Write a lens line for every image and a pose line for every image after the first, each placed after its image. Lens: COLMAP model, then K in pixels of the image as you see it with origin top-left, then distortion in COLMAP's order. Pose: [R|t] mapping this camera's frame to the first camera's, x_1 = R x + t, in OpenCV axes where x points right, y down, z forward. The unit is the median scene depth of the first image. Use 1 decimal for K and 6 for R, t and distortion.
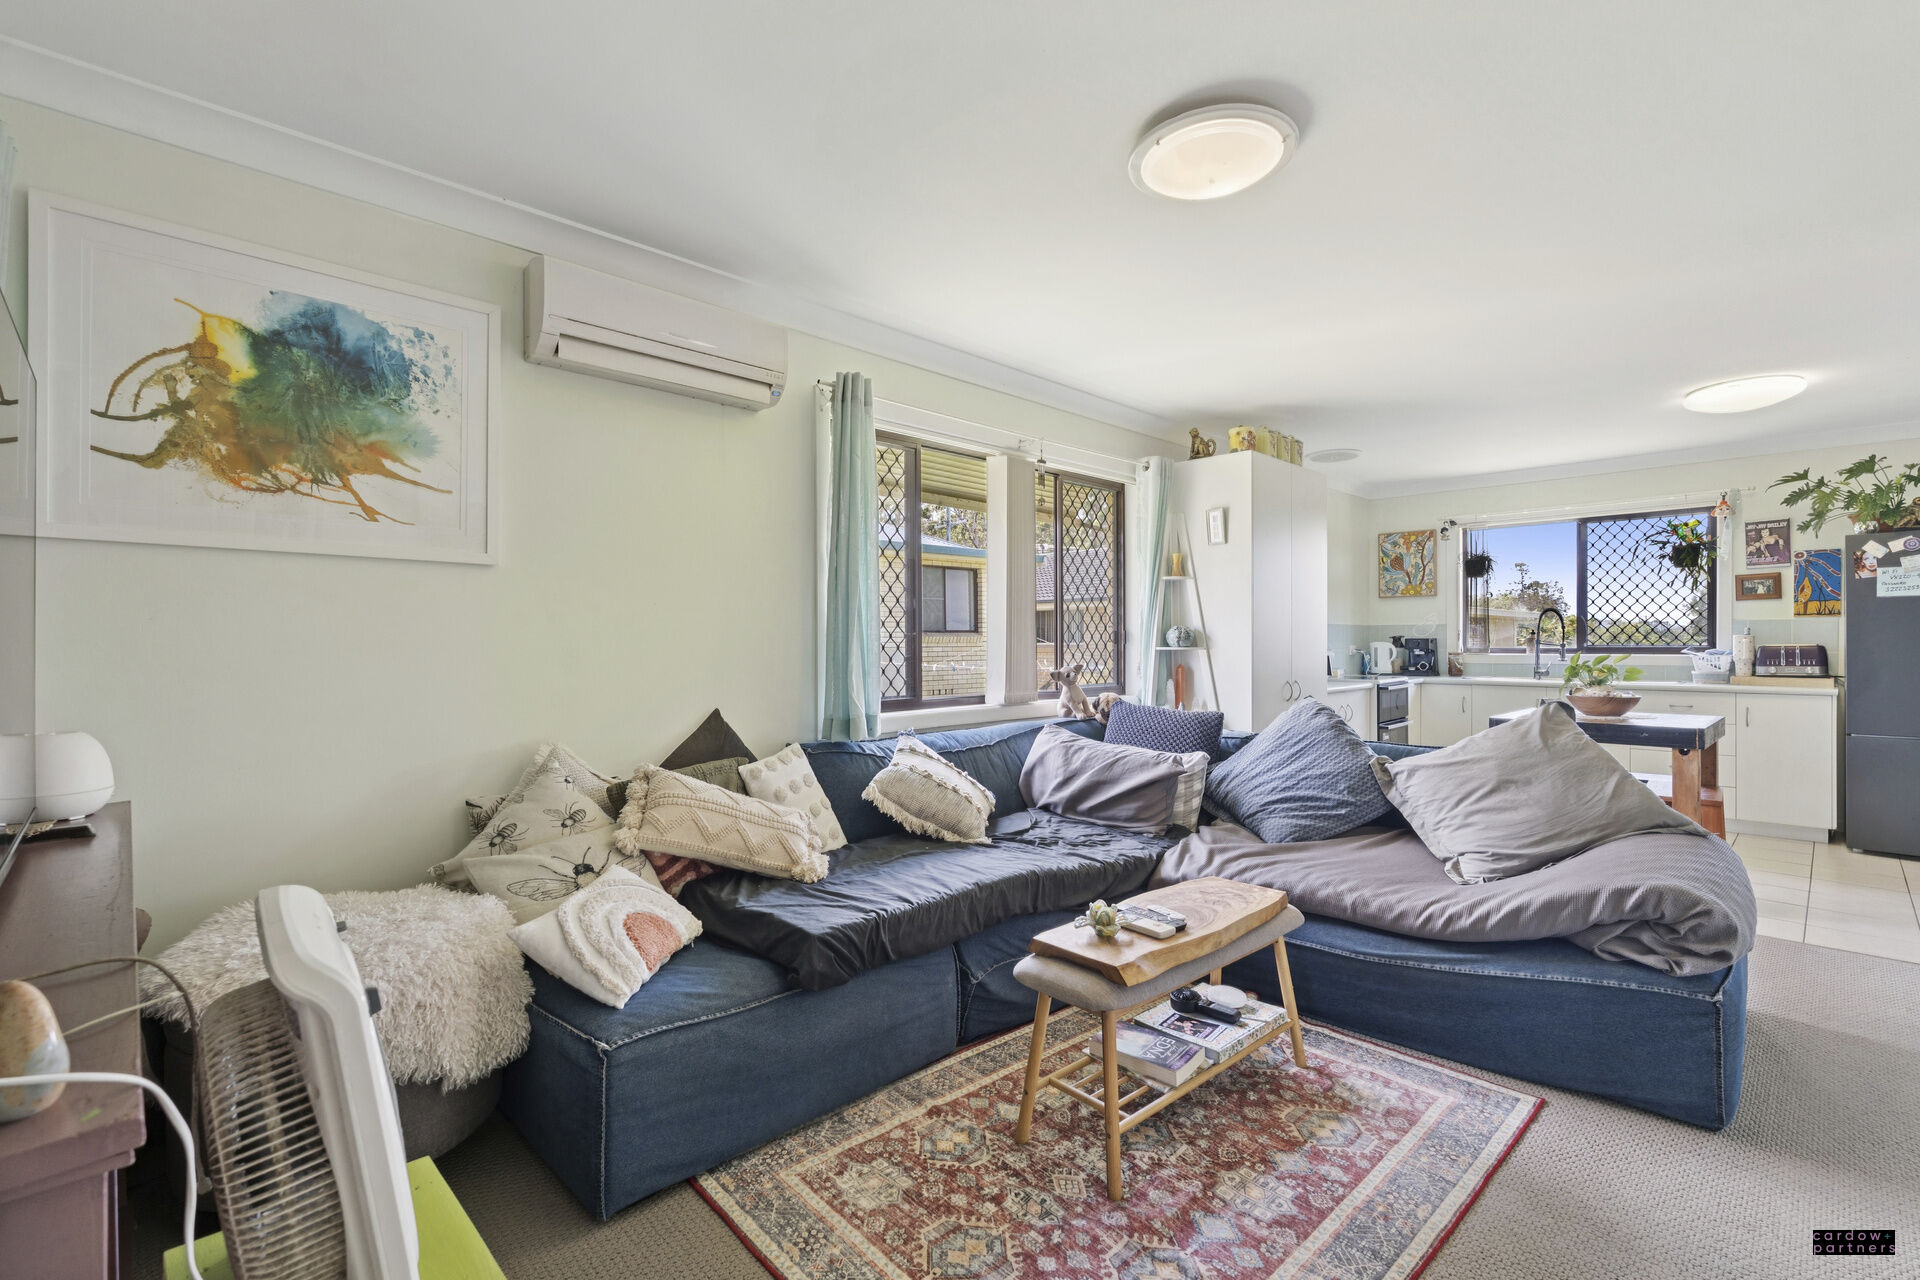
lens RADIAL K [[863.3, 0, 961.2], [0, 863.3, 628.9], [0, 0, 1]] dist [-0.002374, -0.000546]
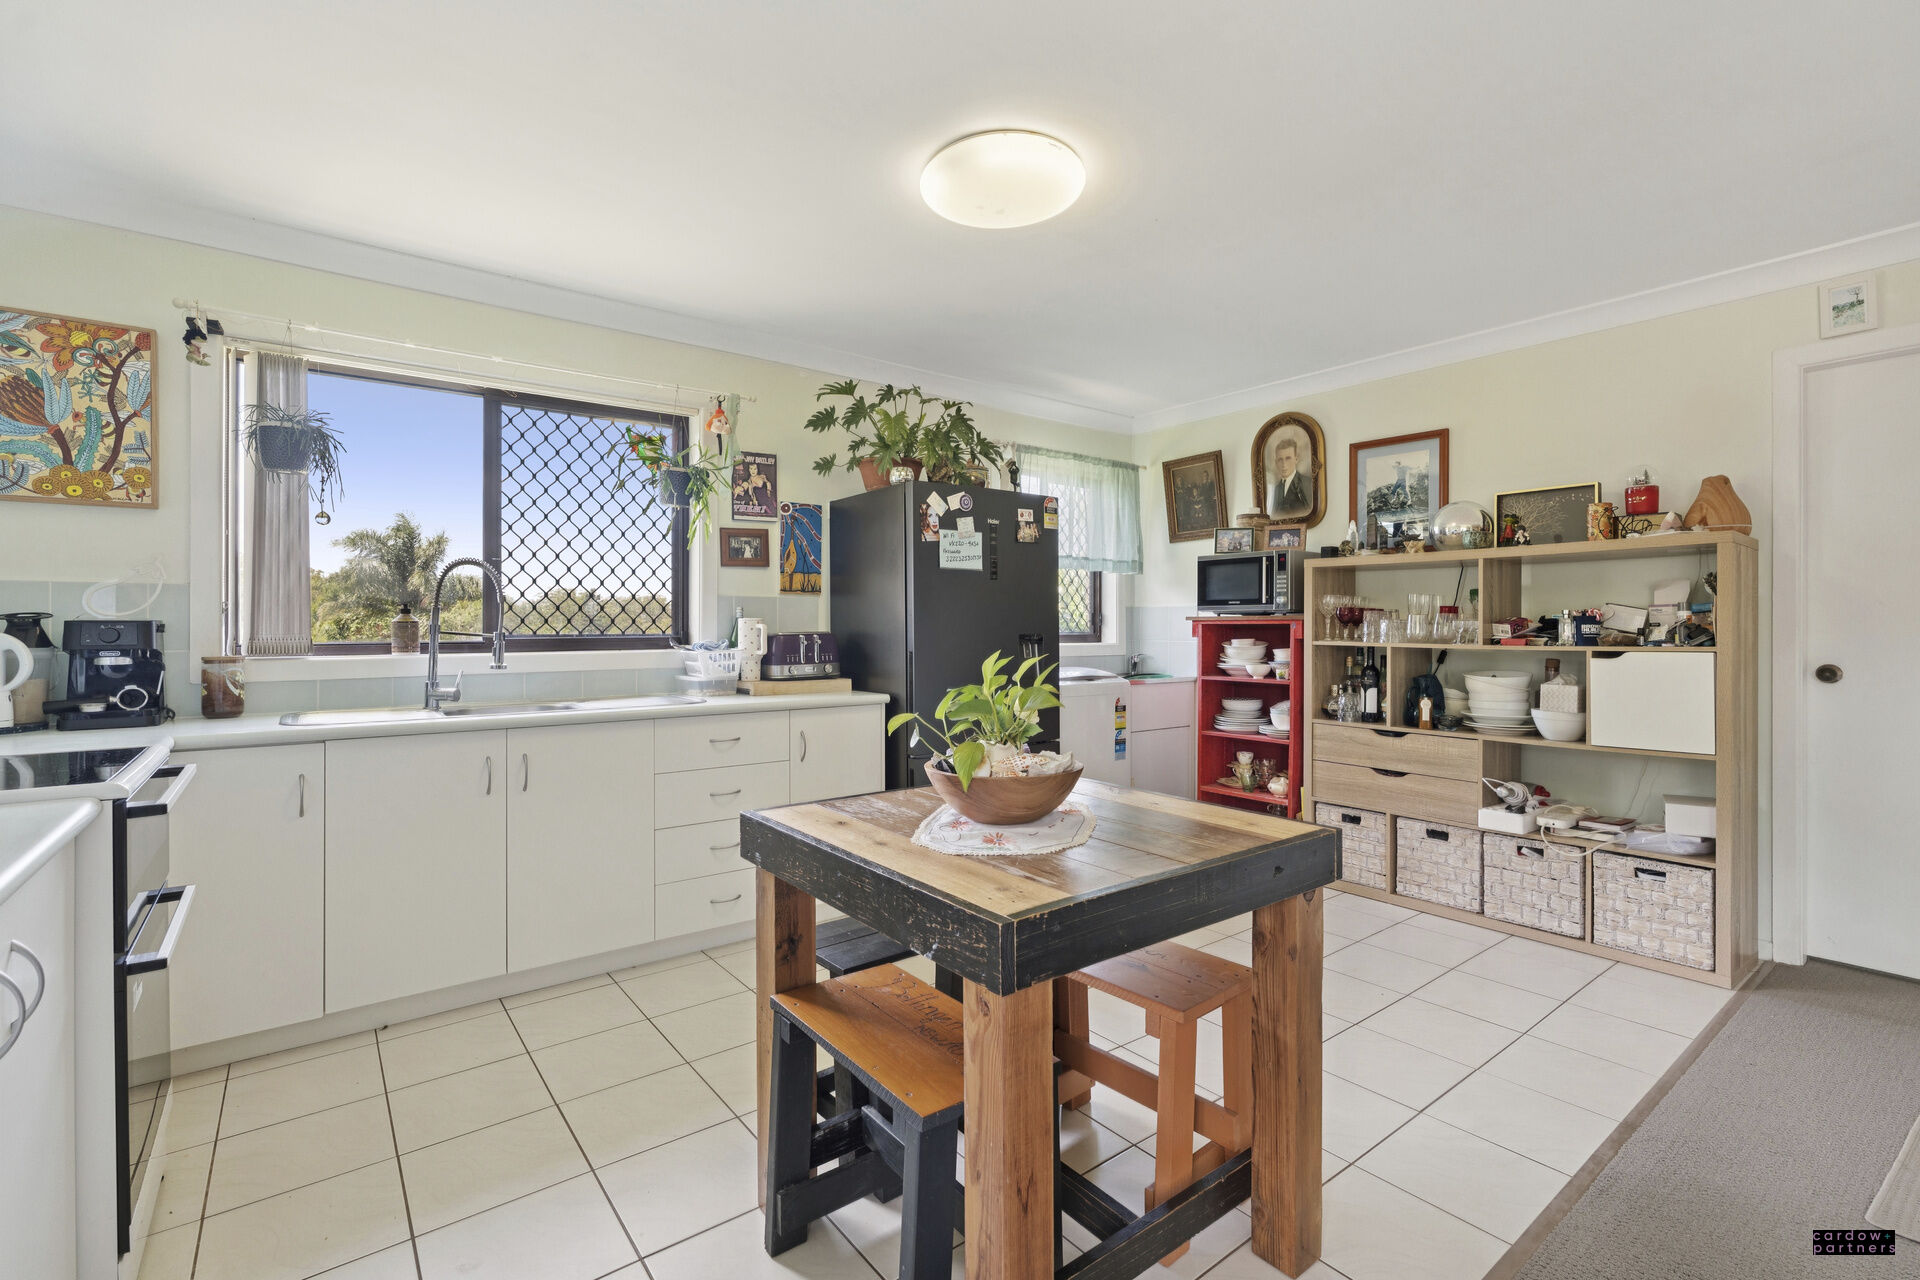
lens RADIAL K [[863.3, 0, 961.2], [0, 863.3, 628.9], [0, 0, 1]] dist [-0.002374, -0.000546]
pose [[0.119998, -0.000104, 0.992774, 0.264315], [-0.011548, 0.999932, 0.001500, 0.011819], [-0.992707, -0.011645, 0.119988, 0.730541]]
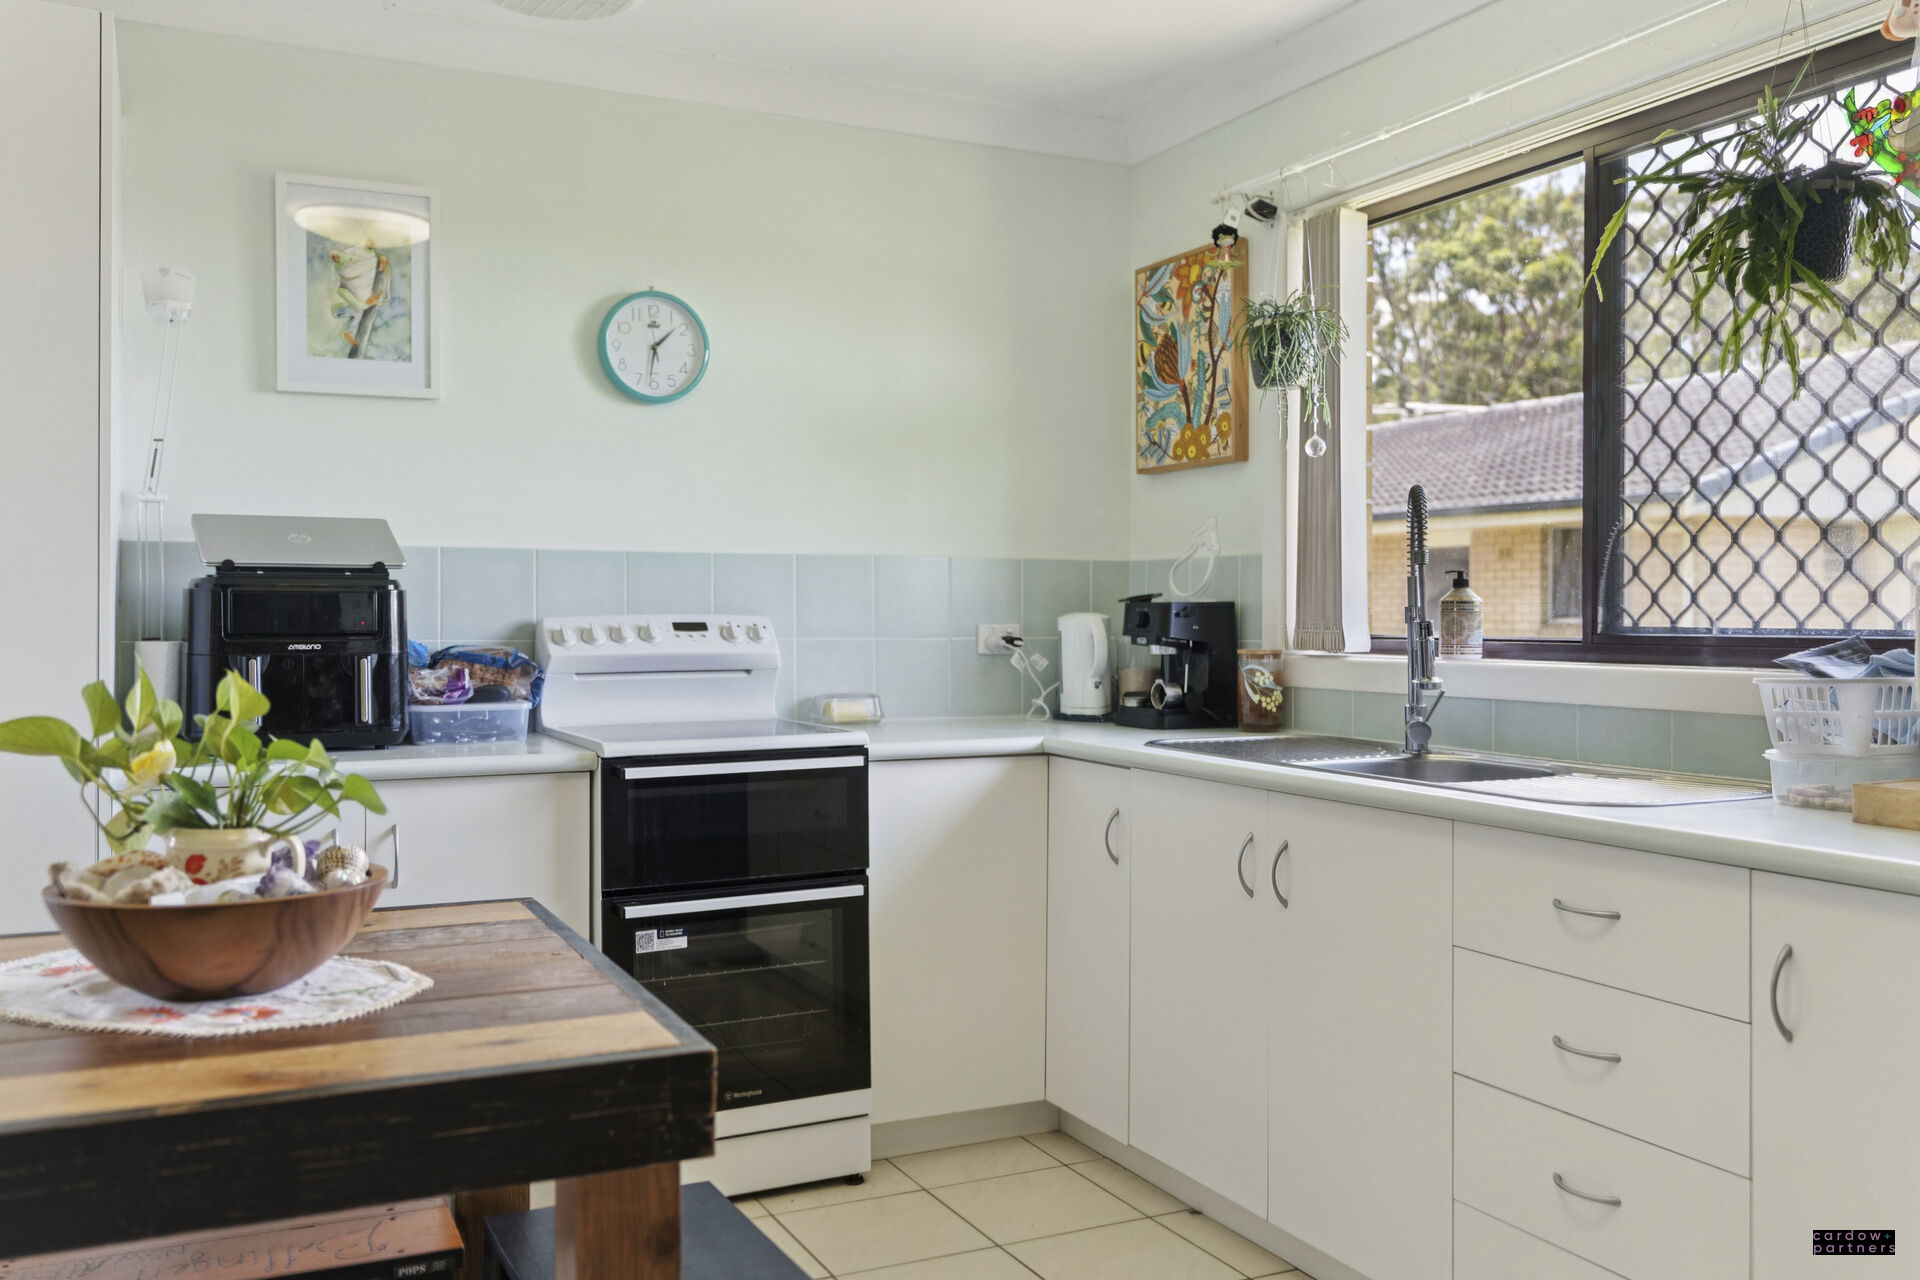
lens RADIAL K [[1614.0, 0, 967.8], [0, 1614.0, 616.4], [0, 0, 1]] dist [0.002993, 0.000183]
pose [[0.948270, 0.003691, -0.317445, 0.771353], [0.001650, 0.999862, 0.016553, 0.007696], [0.317462, -0.016220, 0.948132, 0.530733]]
